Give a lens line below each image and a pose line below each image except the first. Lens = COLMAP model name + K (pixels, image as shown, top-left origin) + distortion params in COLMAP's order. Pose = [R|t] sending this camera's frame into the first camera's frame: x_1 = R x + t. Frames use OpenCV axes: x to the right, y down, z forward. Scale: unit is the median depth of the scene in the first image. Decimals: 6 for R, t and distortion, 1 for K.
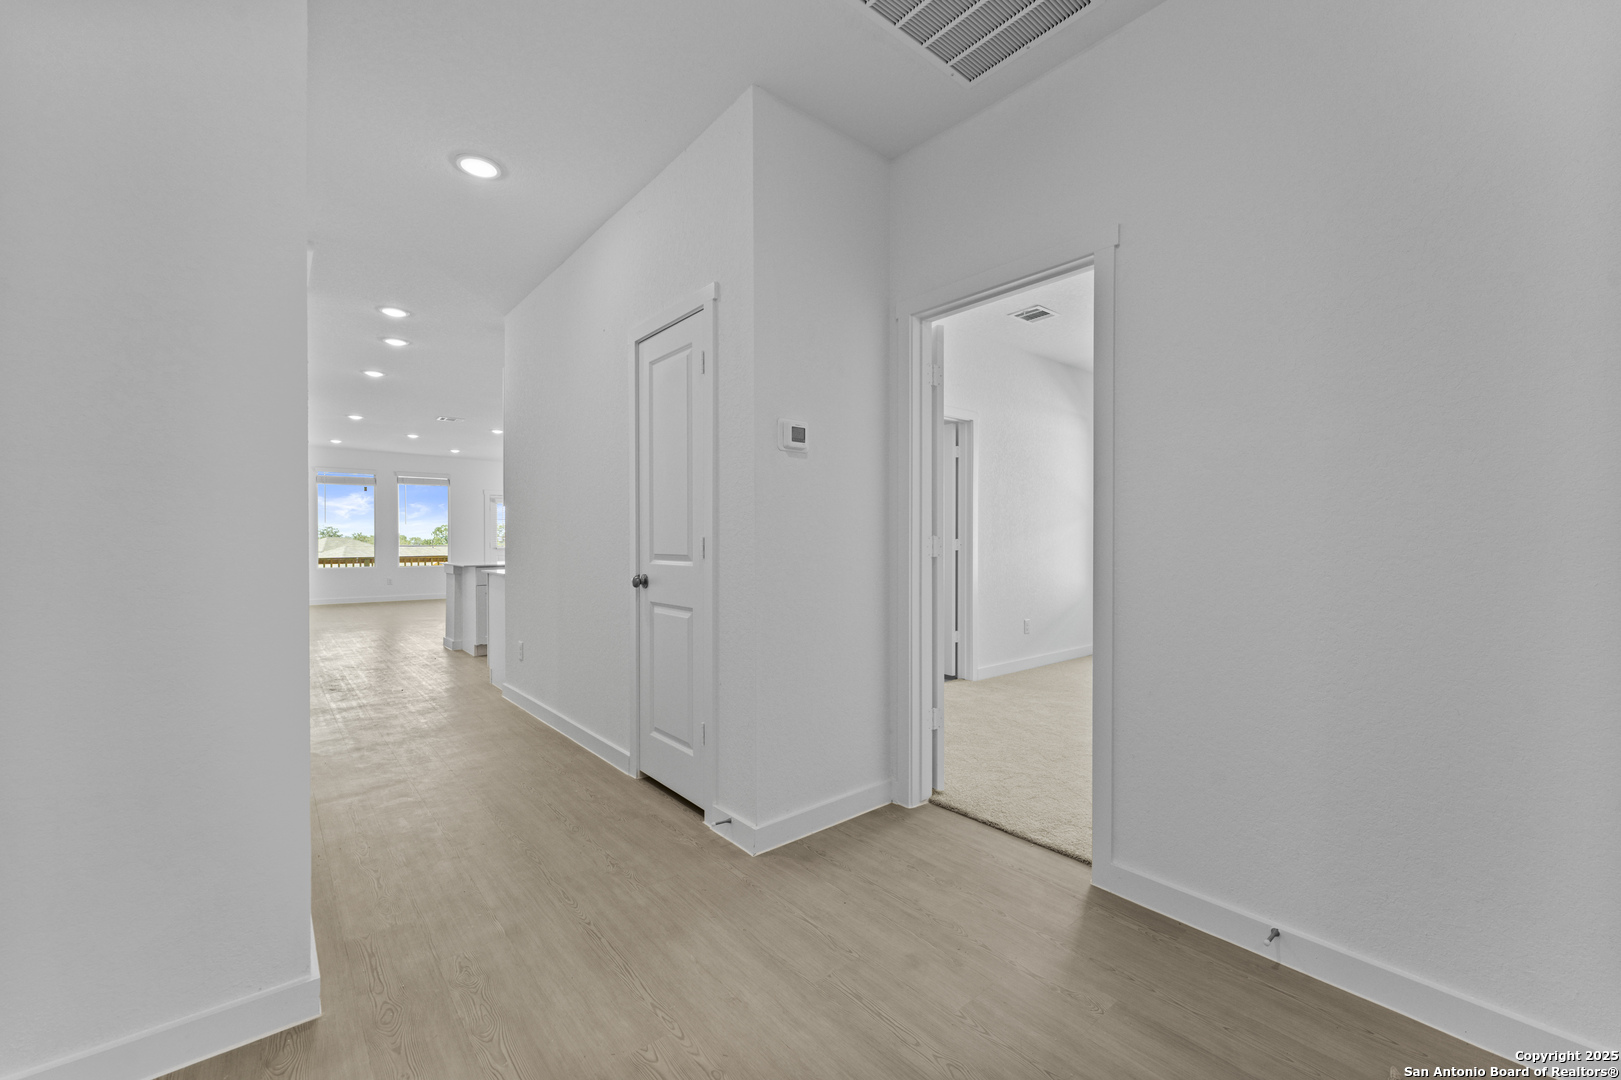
lens RADIAL K [[667.8, 0, 809.1], [0, 667.8, 545.5], [0, 0, 1]] dist [0.013358, 0.000074]
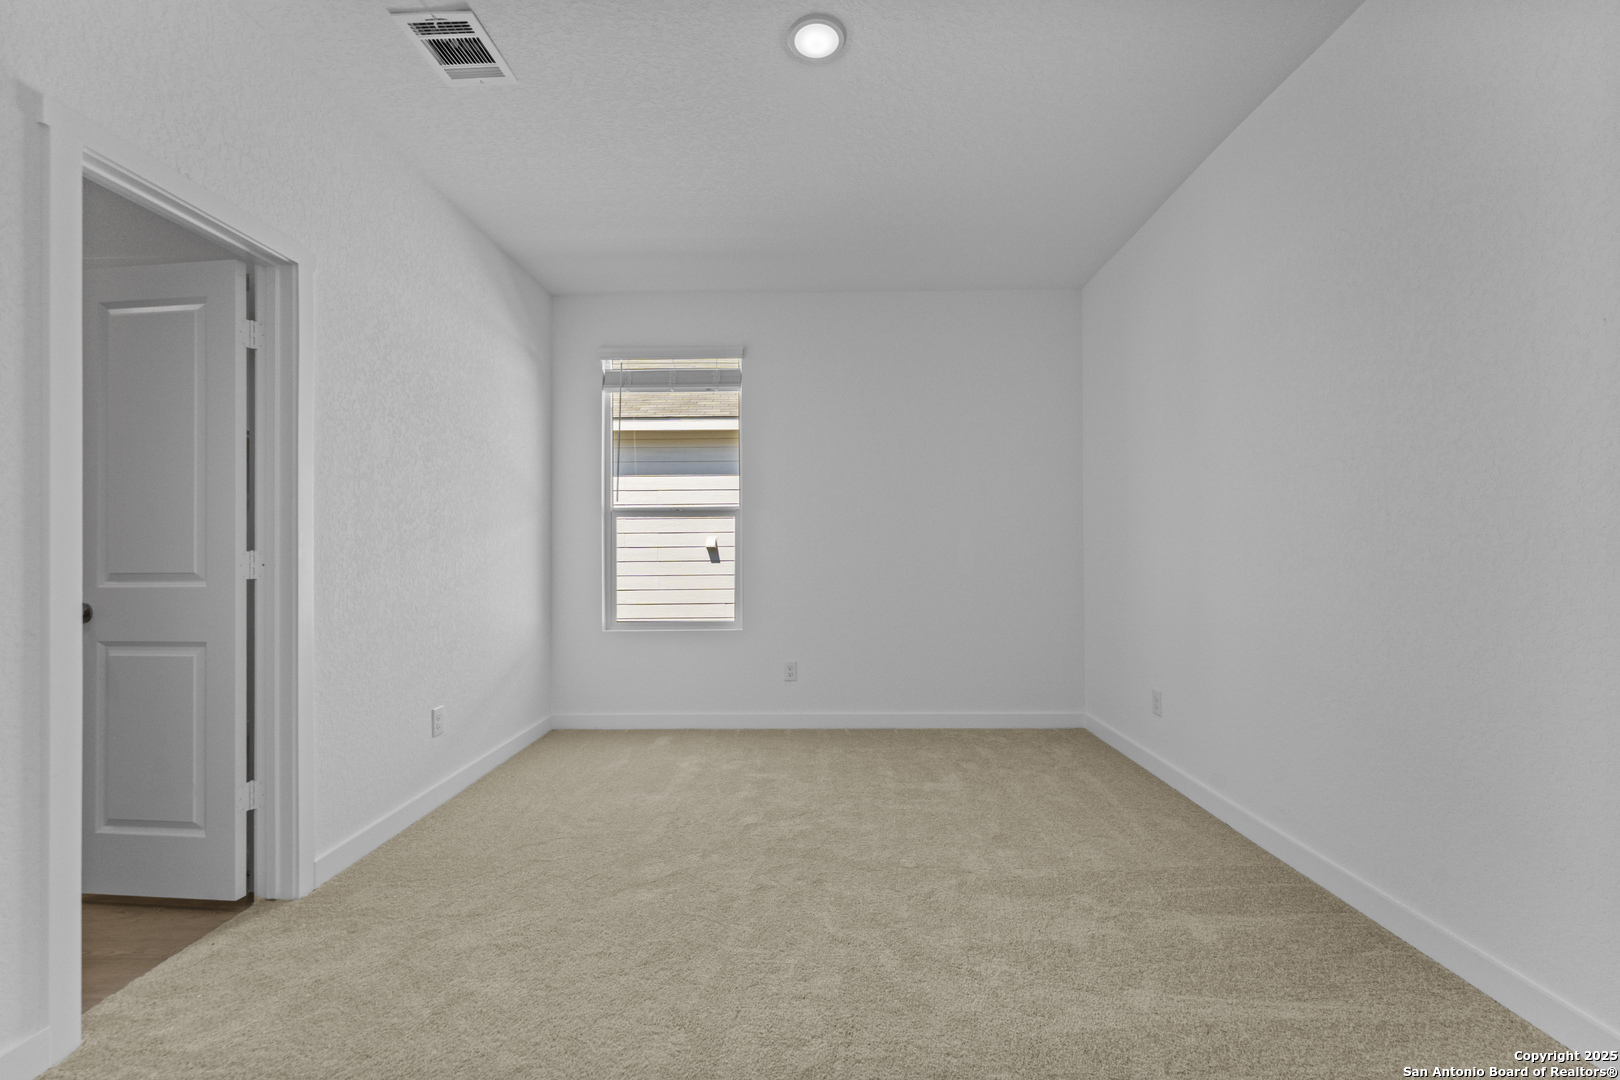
lens RADIAL K [[667.4, 0, 805.3], [0, 667.4, 545.5], [0, 0, 1]] dist [0.013358, 0.000074]
pose [[0.665315, 0.000701, 0.746562, 0.140564], [0.013121, 0.999834, -0.012632, -0.003746], [-0.746447, 0.018200, 0.665196, 0.484178]]
